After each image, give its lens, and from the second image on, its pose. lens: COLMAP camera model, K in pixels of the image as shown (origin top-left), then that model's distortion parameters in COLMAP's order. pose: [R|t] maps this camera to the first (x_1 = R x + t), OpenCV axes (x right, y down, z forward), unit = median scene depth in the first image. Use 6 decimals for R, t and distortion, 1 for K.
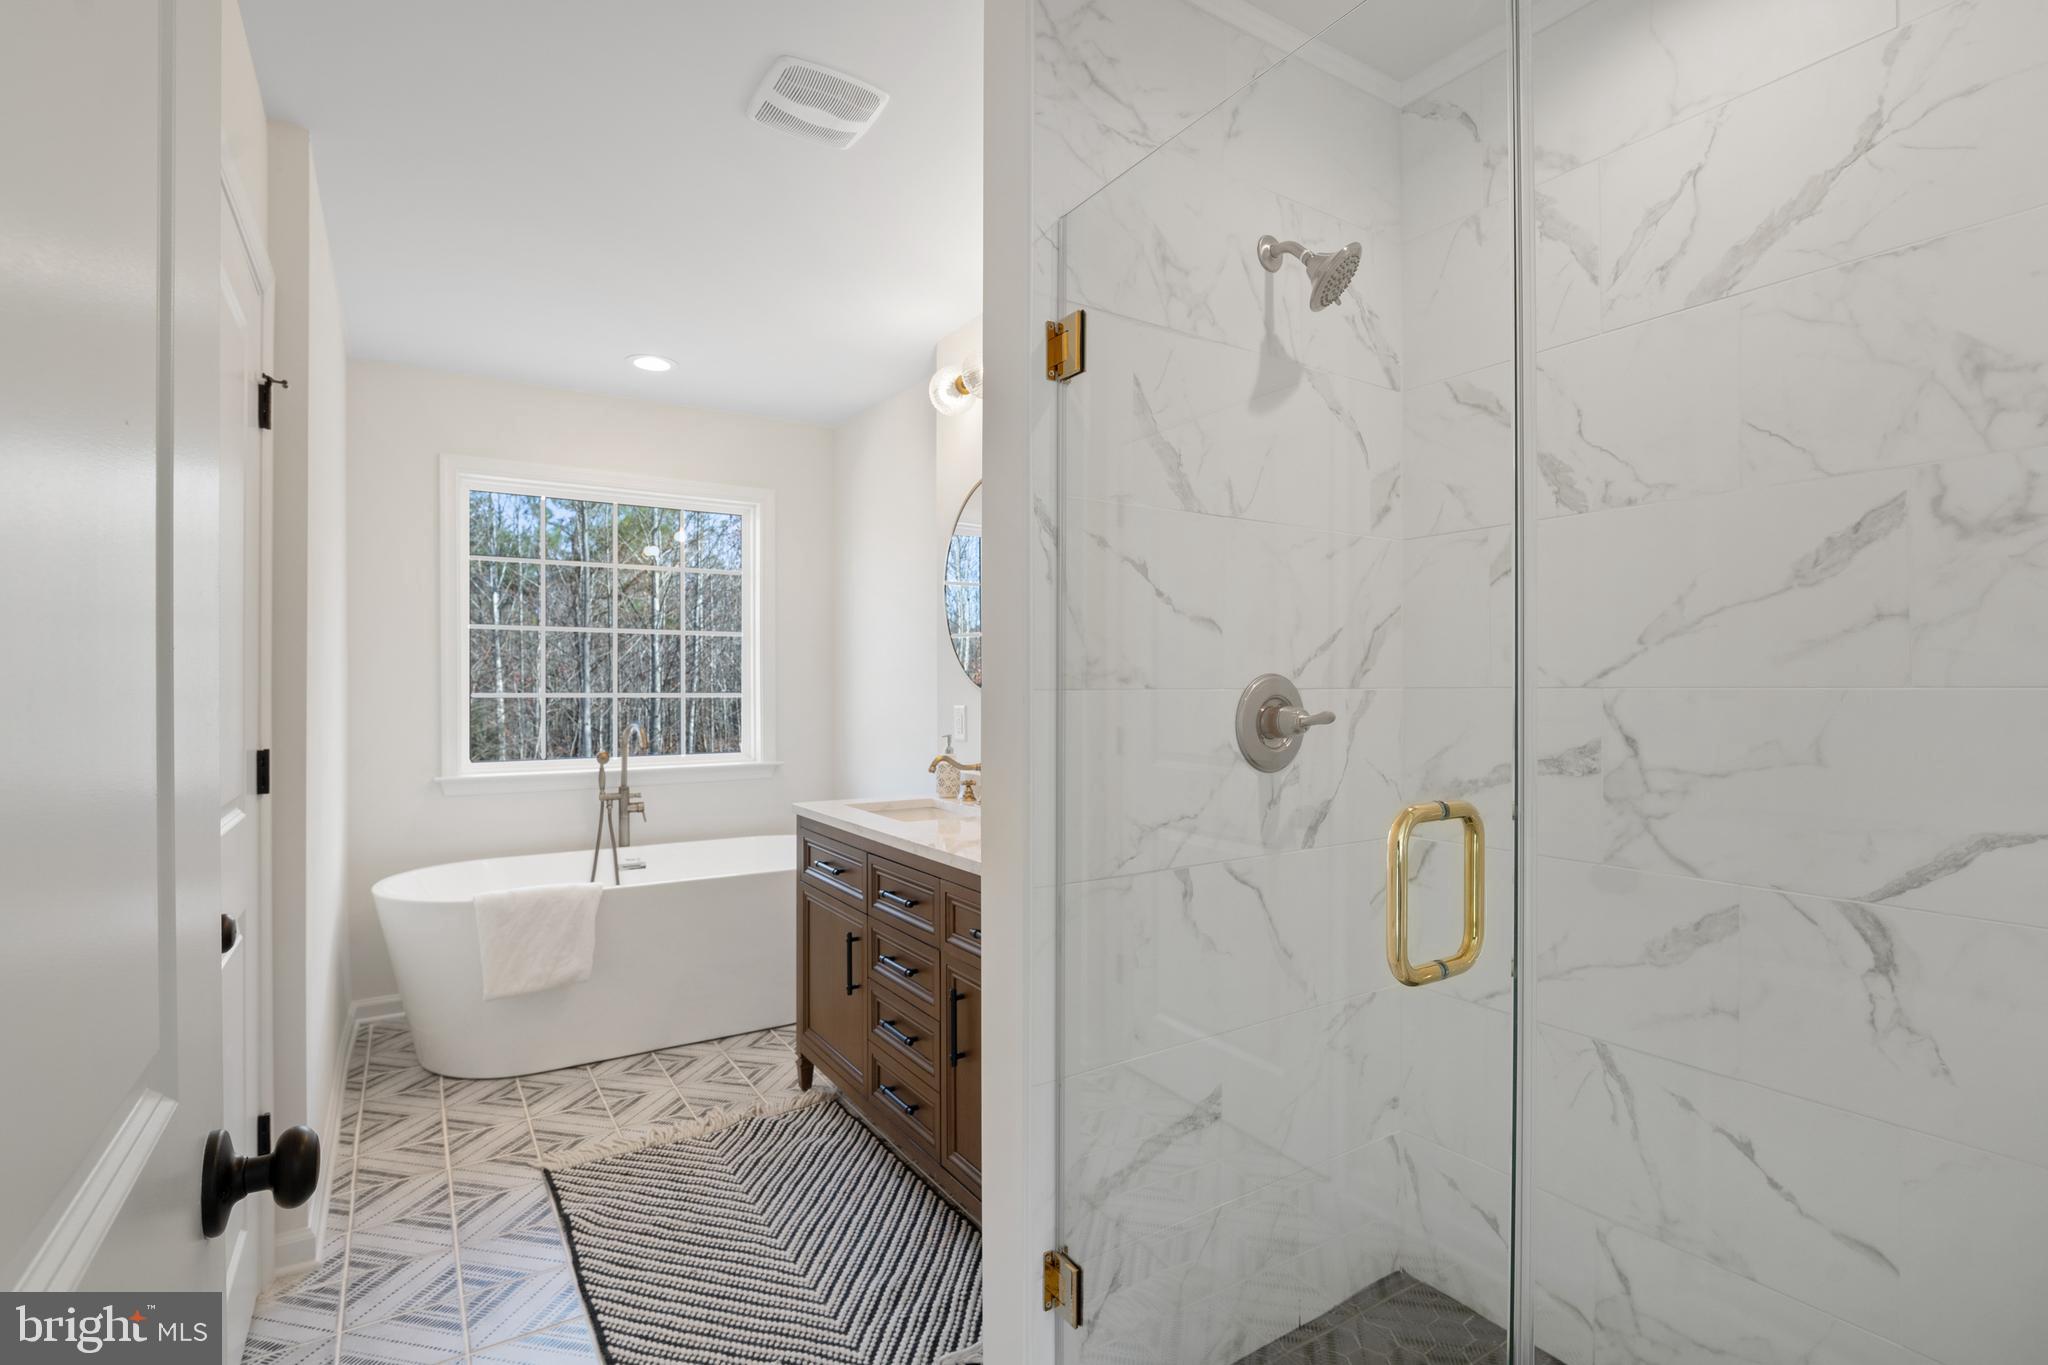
lens RADIAL K [[930.2, 0, 1029.0], [0, 930.2, 666.2], [0, 0, 1]] dist [-0.059153, -0.000448]
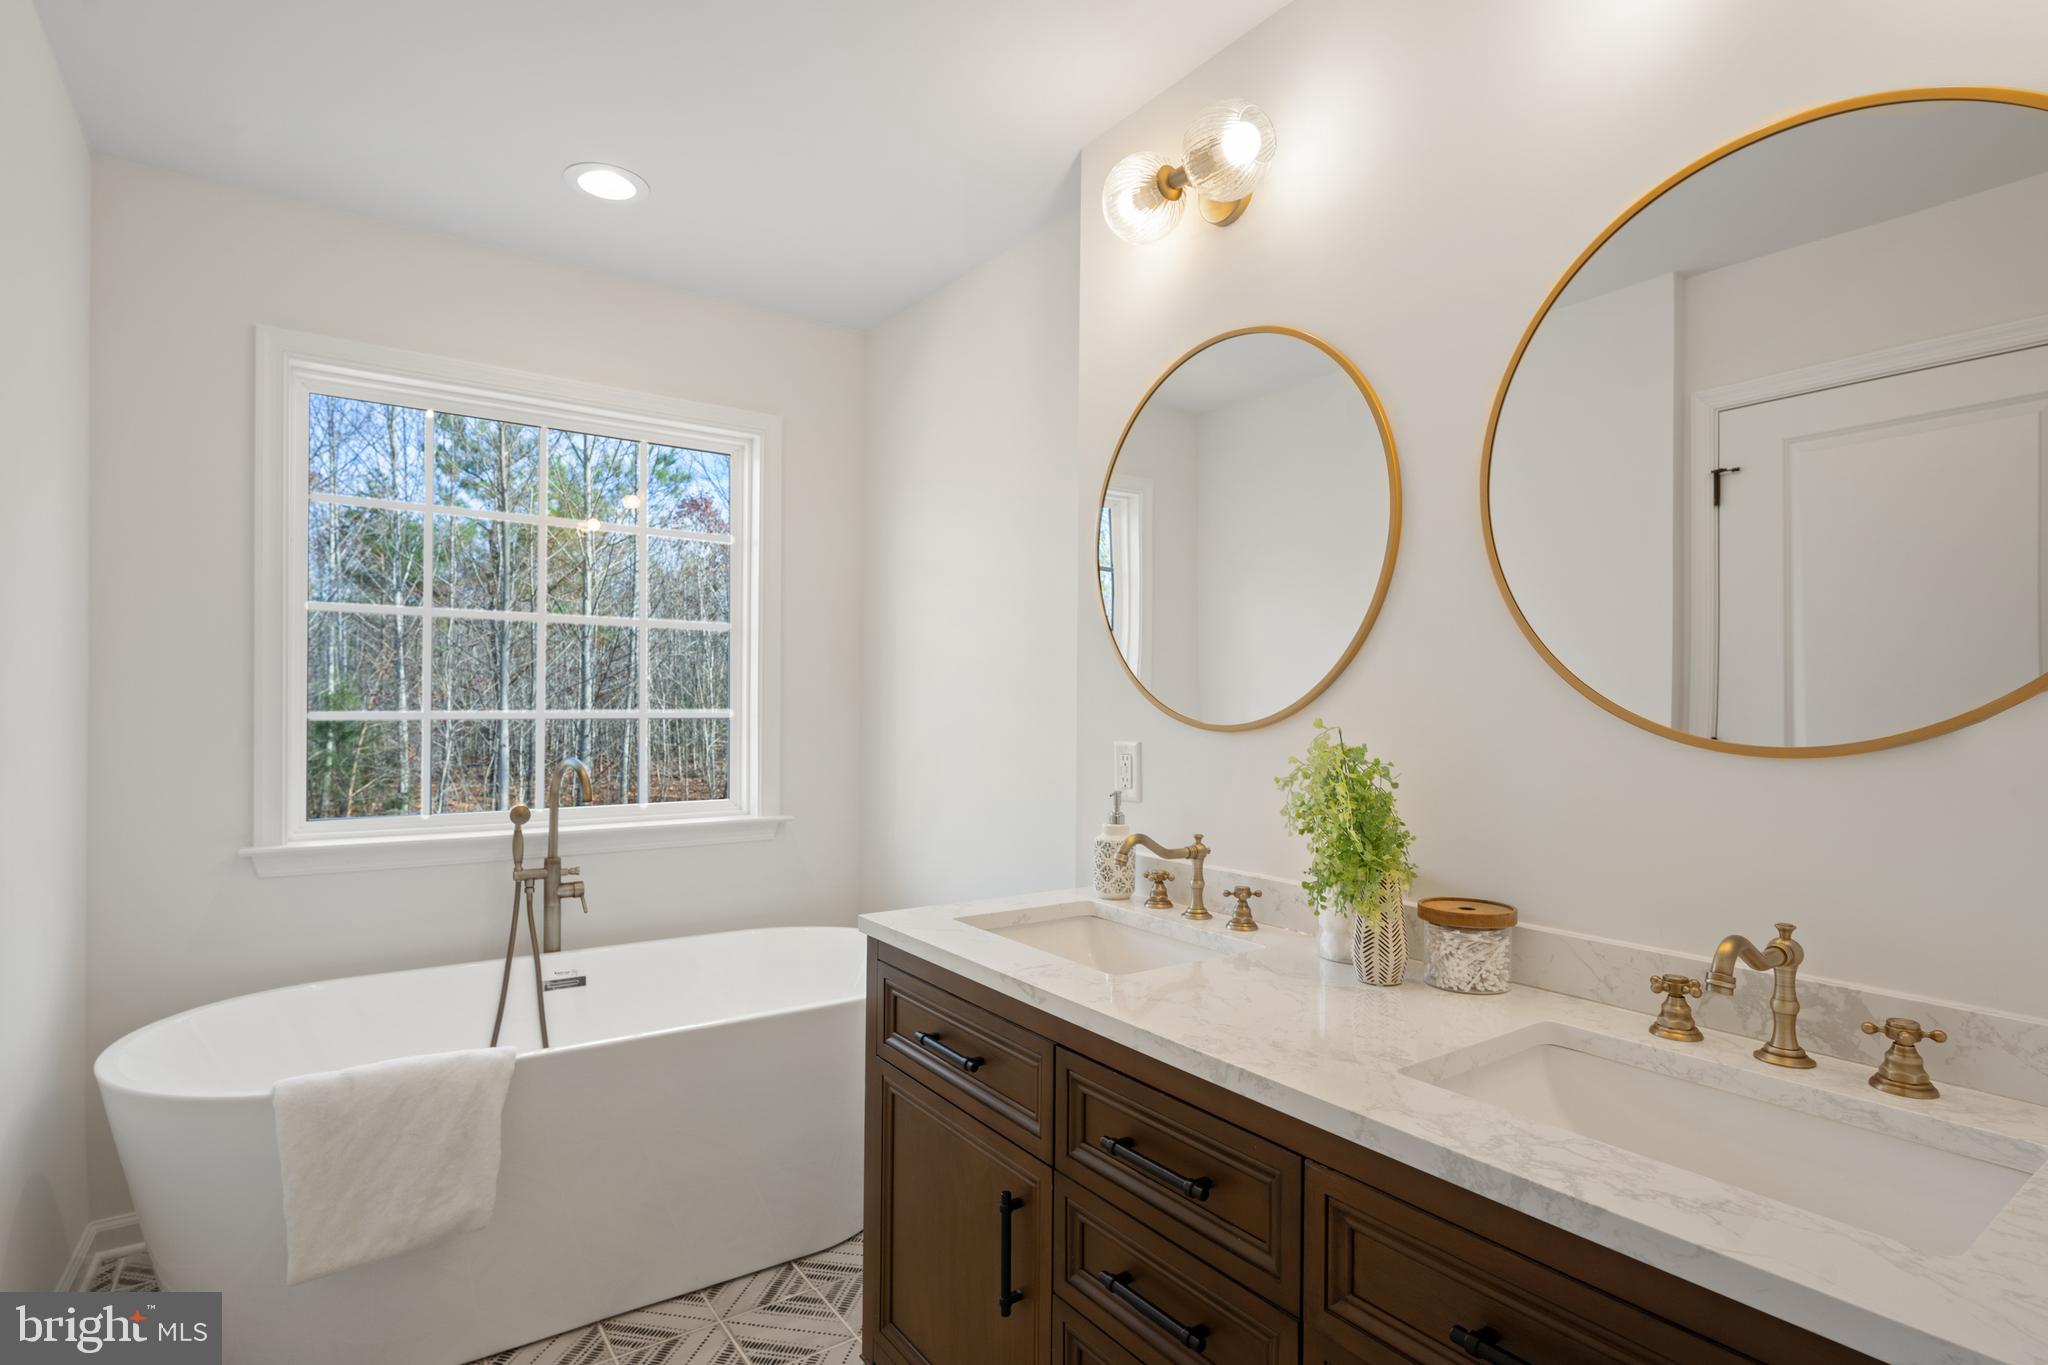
lens RADIAL K [[1020.7, 0, 1024.0], [0, 1020.7, 682.5], [0, 0, 1]] dist [-0.036442, 0.001767]
pose [[0.999662, 0.010026, 0.023968, -0.128476], [-0.010007, 0.999950, -0.000920, 0.004375], [-0.023976, 0.000680, 0.999712, 0.281793]]
